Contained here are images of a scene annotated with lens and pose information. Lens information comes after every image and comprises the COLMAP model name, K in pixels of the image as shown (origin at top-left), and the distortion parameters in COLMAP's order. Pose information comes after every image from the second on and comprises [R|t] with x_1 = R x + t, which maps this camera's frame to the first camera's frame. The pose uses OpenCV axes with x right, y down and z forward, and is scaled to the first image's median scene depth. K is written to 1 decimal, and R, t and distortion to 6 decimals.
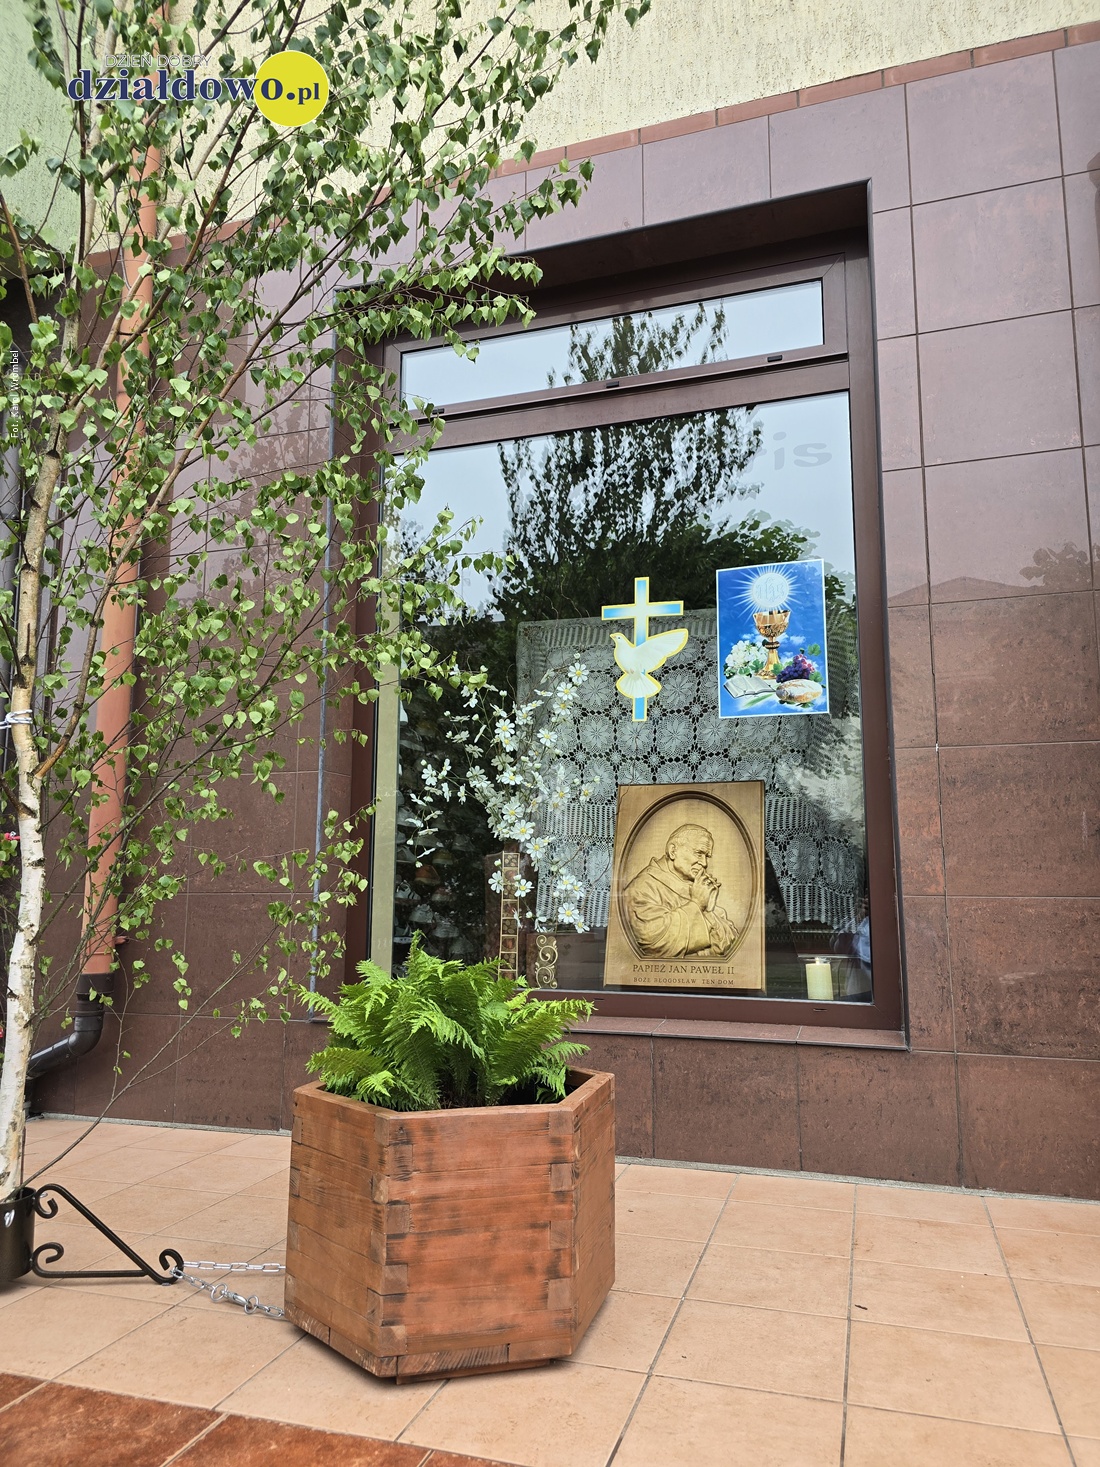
lens RADIAL K [[984.4, 0, 551.6], [0, 984.4, 740.7], [0, 0, 1]] dist [0.064628, -0.050306]
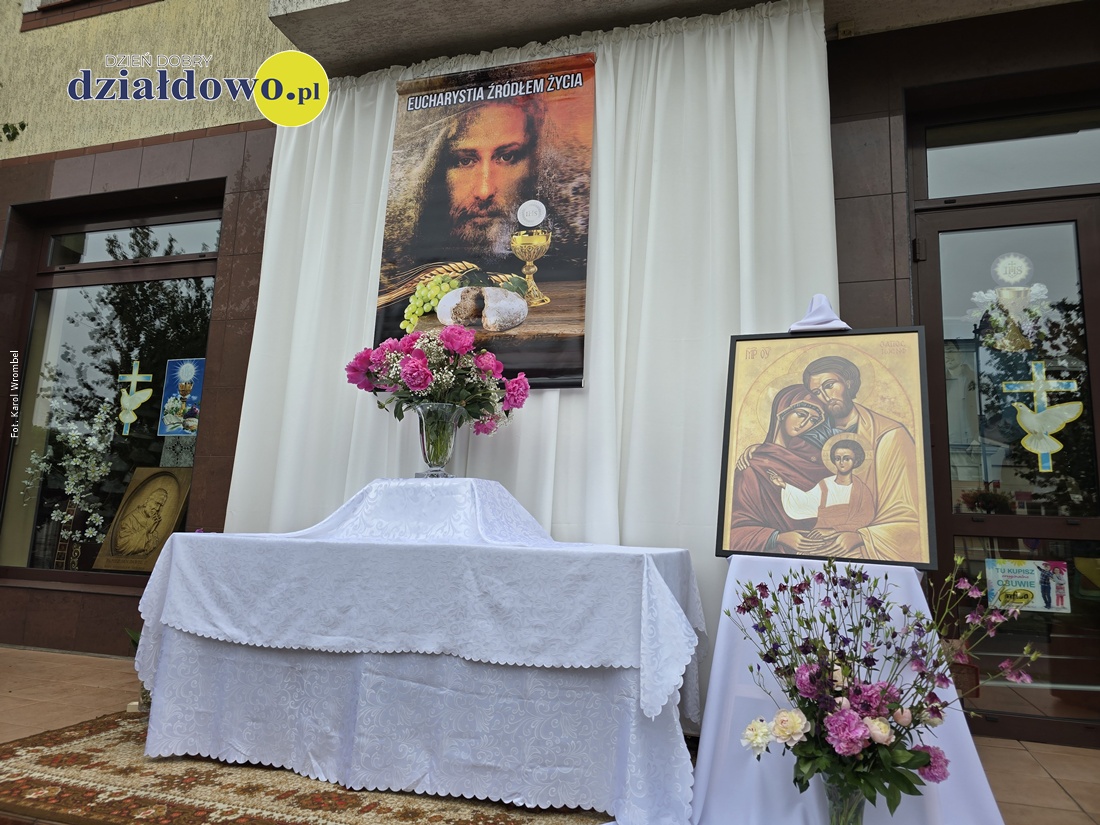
lens RADIAL K [[738.1, 0, 553.0], [0, 738.1, 406.2], [0, 0, 1]] dist [0.064628, -0.050306]
pose [[0.999312, 0.036975, 0.002875, 0.955807], [-0.036901, 0.999065, -0.022546, -0.076552], [-0.003706, 0.022425, 0.999742, -0.504587]]
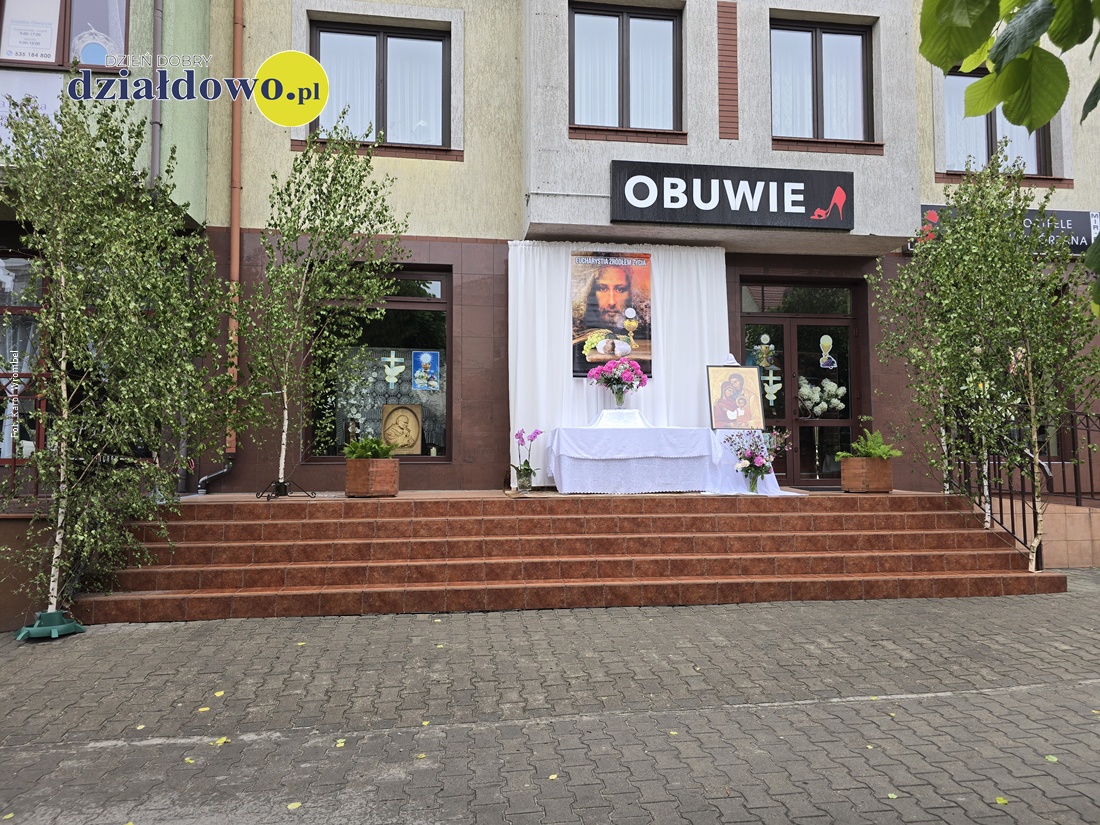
lens RADIAL K [[738.1, 0, 553.3], [0, 738.1, 417.2], [0, 0, 1]] dist [0.064628, -0.050306]
pose [[0.902149, 0.024305, 0.430740, -0.612017], [-0.058791, 0.996024, 0.066933, -0.144674], [-0.427400, -0.085707, 0.899991, -1.983630]]
